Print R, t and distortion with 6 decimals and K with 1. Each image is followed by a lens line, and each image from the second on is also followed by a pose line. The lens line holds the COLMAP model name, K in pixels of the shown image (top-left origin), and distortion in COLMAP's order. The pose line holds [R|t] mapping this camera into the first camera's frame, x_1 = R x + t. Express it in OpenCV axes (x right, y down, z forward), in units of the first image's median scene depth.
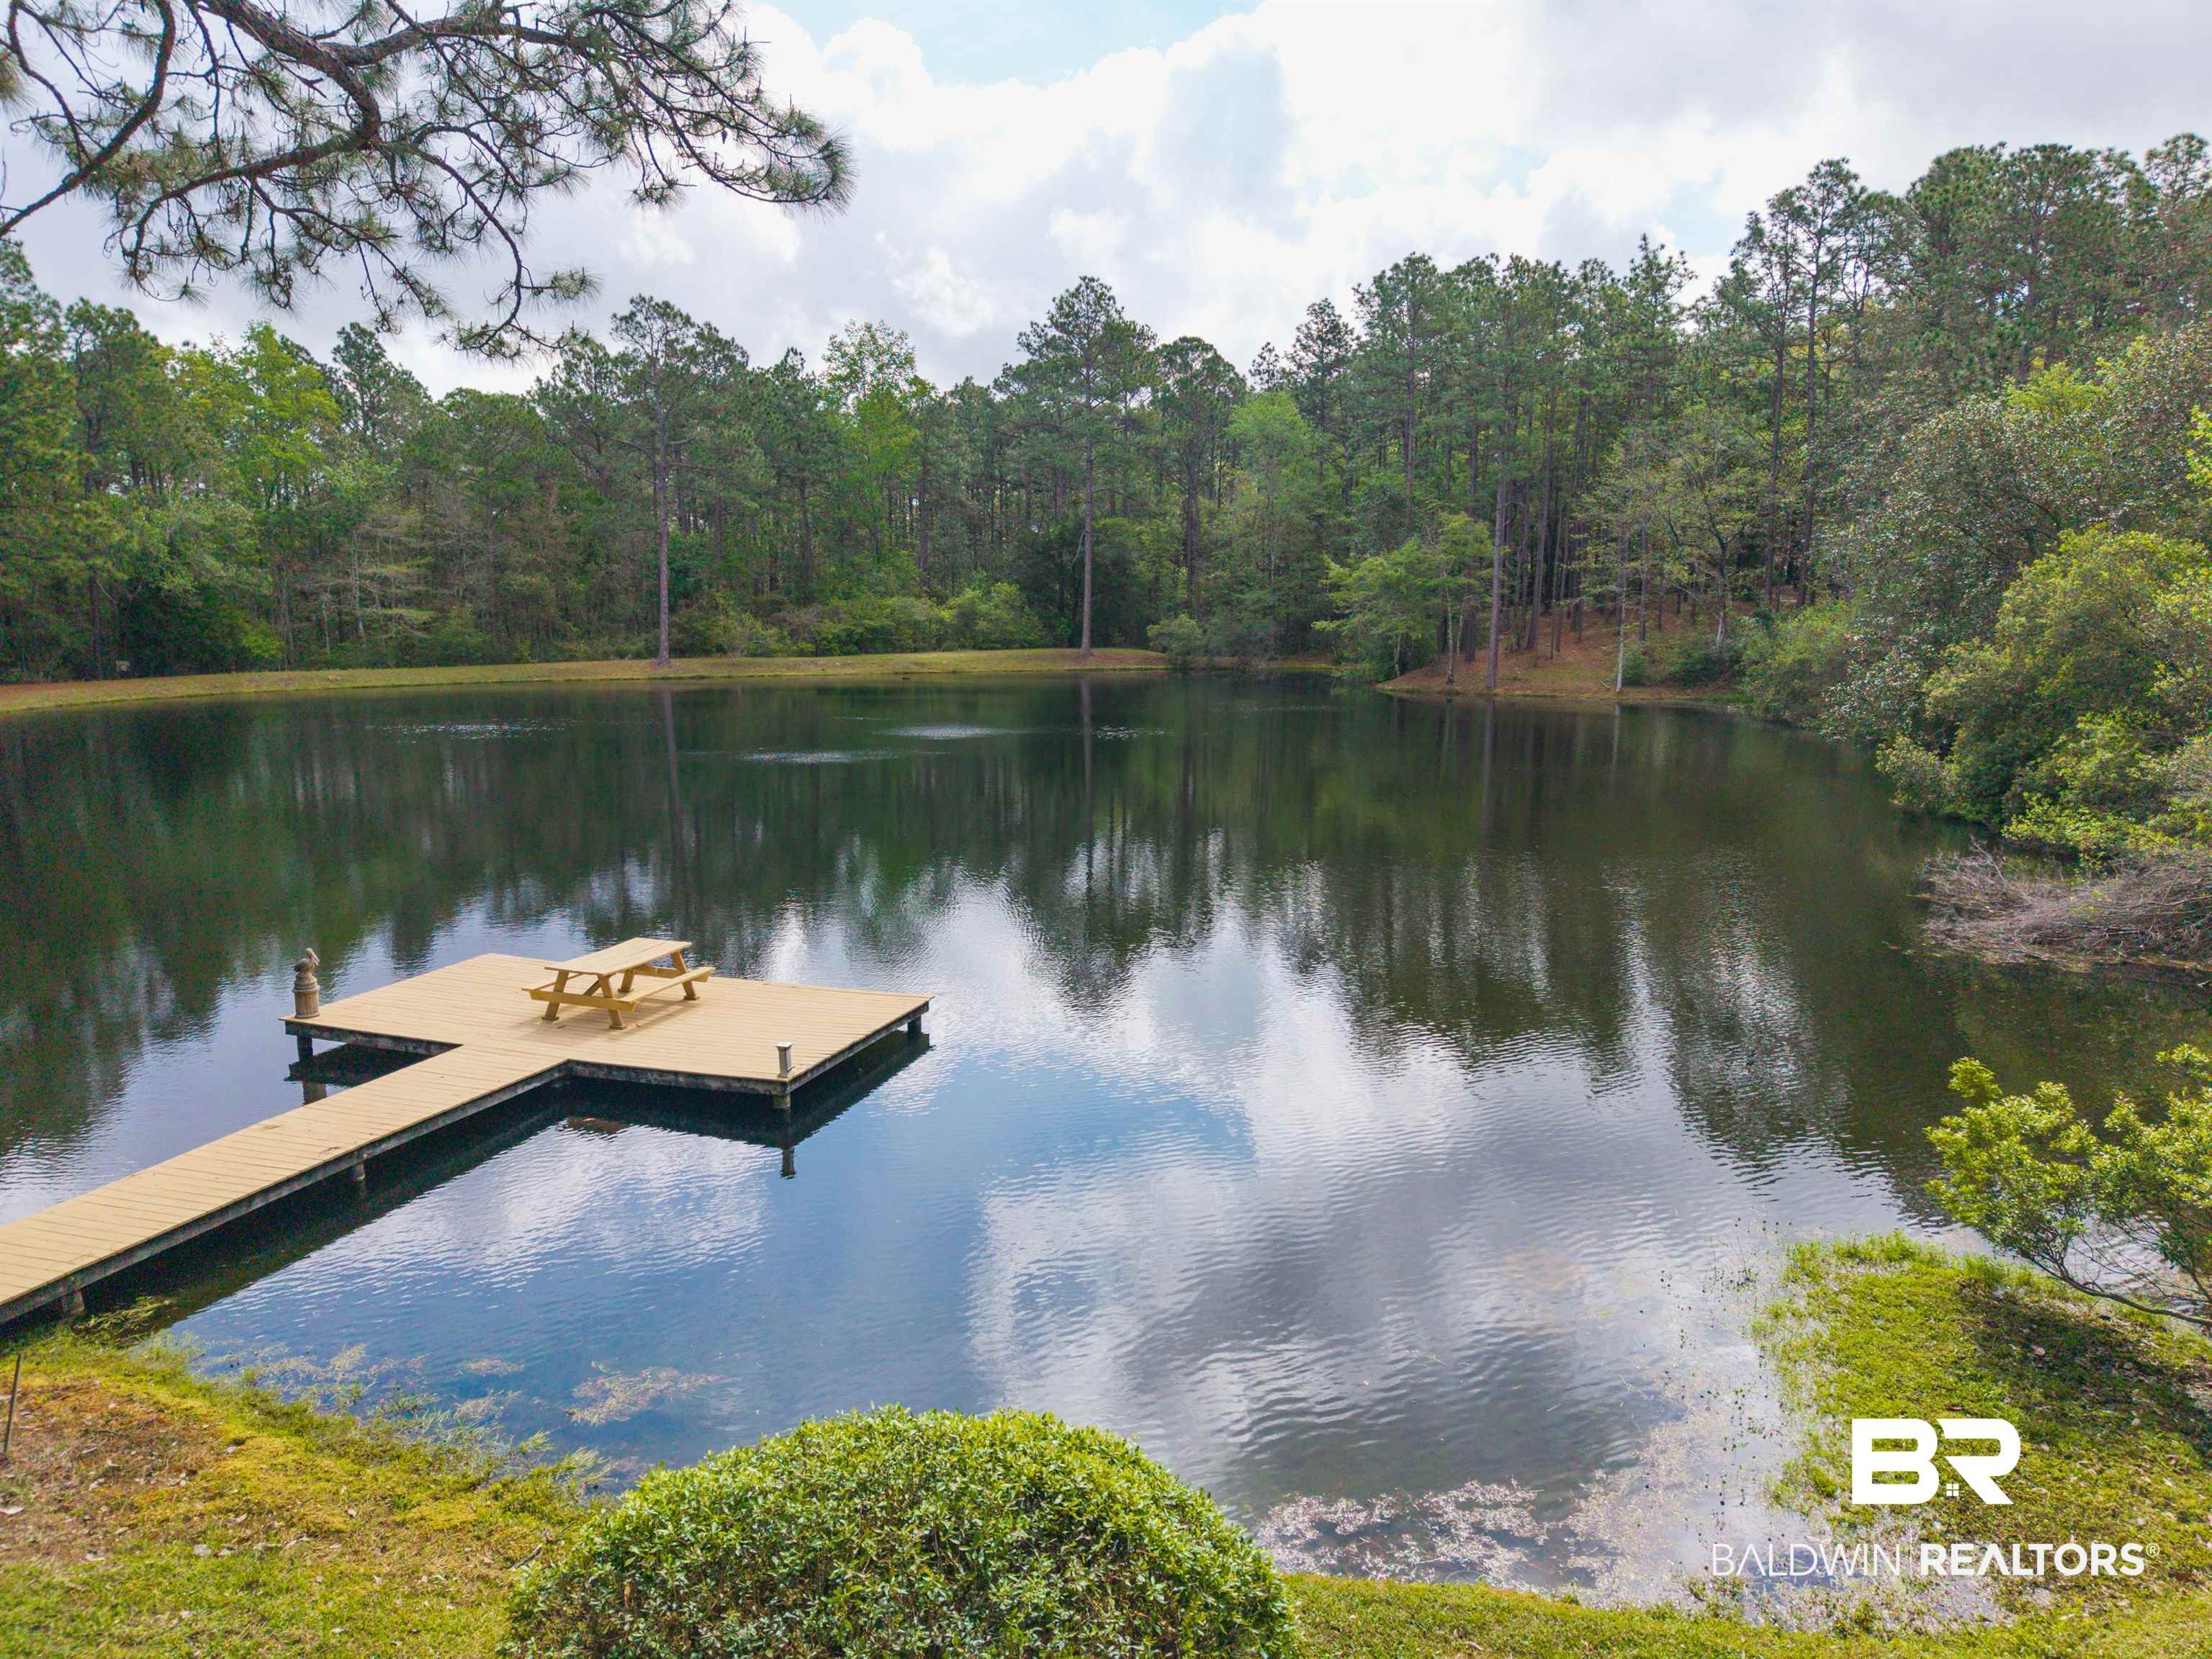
lens RADIAL K [[1546.2, 0, 1106.0], [0, 1546.2, 829.5], [0, 0, 1]] dist [0.001123, -0.000067]
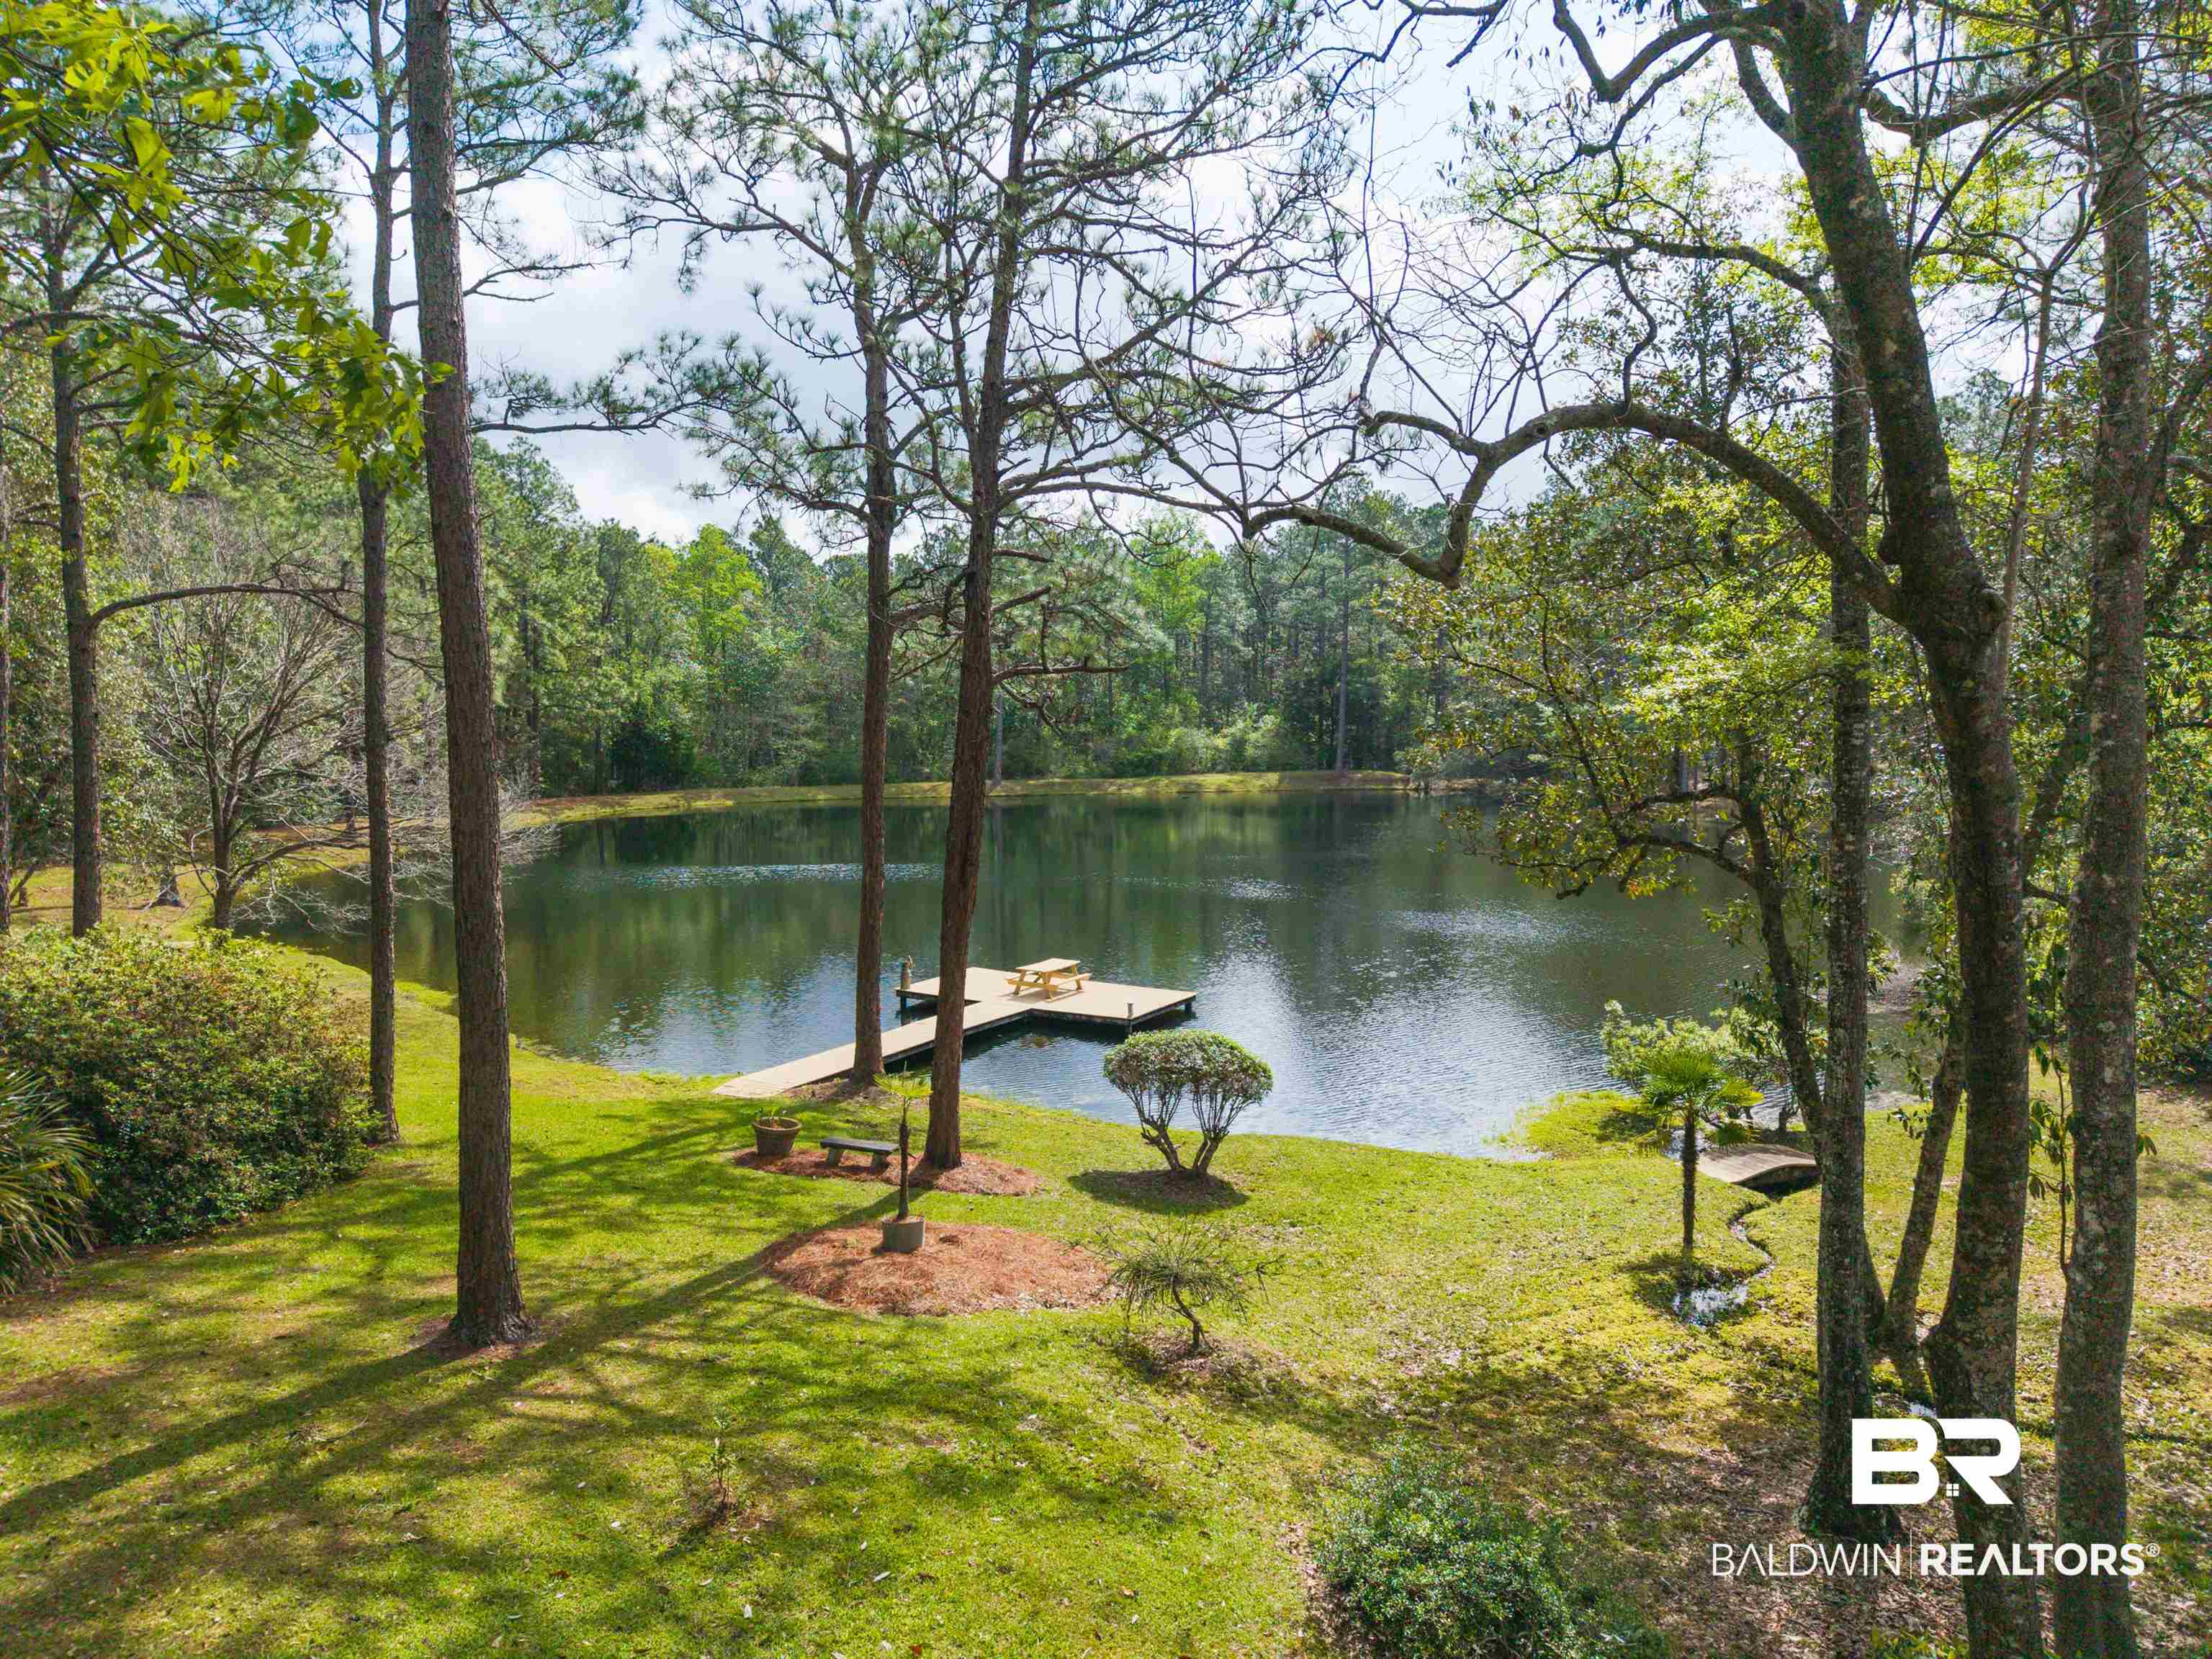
lens RADIAL K [[1546.2, 0, 1106.0], [0, 1546.2, 829.5], [0, 0, 1]] dist [0.001123, -0.000067]
pose [[0.983989, 0.015955, -0.177511, 0.027718], [-0.027346, 0.997707, -0.061914, 0.005824], [0.176116, 0.065777, 0.982169, -0.226582]]
